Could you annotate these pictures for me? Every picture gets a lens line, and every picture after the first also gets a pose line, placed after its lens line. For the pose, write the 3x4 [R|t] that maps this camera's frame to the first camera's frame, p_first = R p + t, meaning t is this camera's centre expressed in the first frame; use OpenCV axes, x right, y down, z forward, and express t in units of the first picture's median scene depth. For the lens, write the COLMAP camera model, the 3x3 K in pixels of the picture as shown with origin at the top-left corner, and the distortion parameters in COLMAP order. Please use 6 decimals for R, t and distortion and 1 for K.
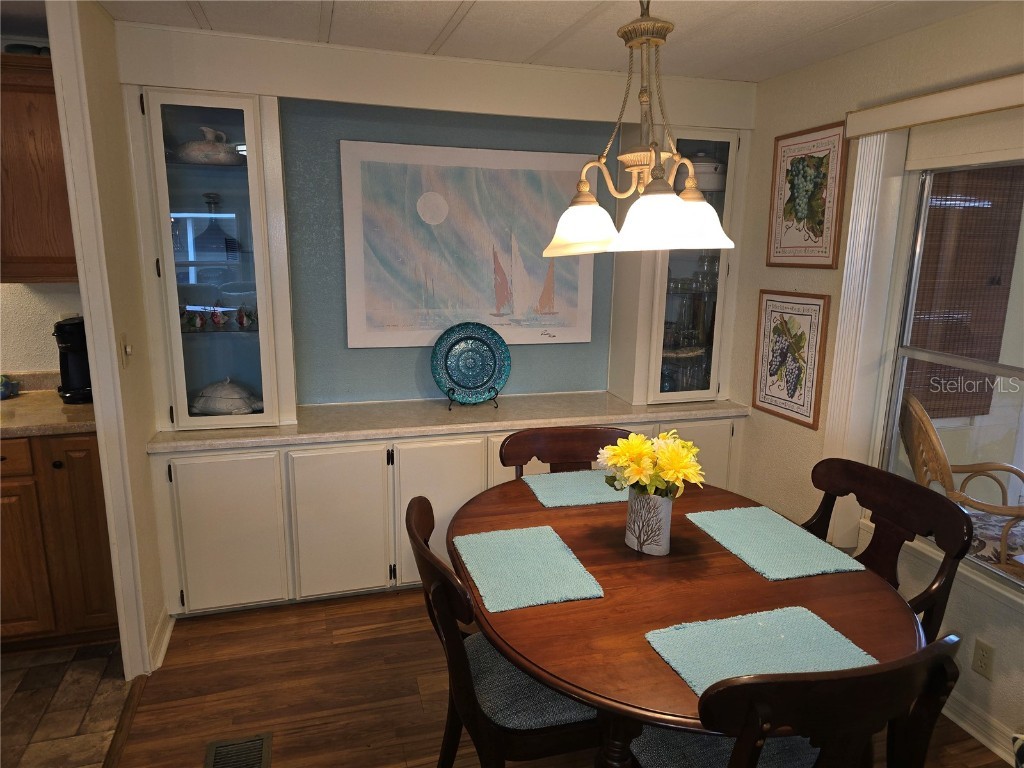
lens RADIAL K [[684.6, 0, 520.3], [0, 684.6, 384.9], [0, 0, 1]] dist [0.055428, -0.052687]
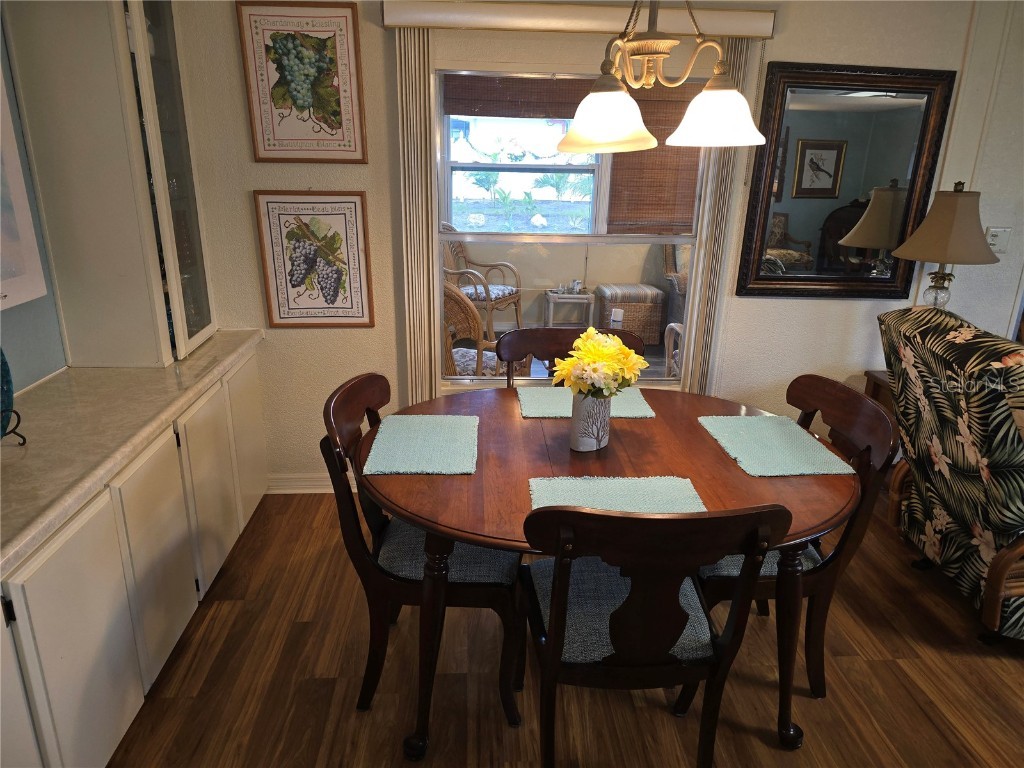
lens RADIAL K [[684.6, 0, 521.9], [0, 684.6, 385.2], [0, 0, 1]] dist [0.055428, -0.052687]
pose [[0.216429, -0.325693, 0.920371, -0.482407], [0.184614, 0.939360, 0.289000, -0.105675], [-0.958685, 0.107365, 0.263432, 0.518281]]
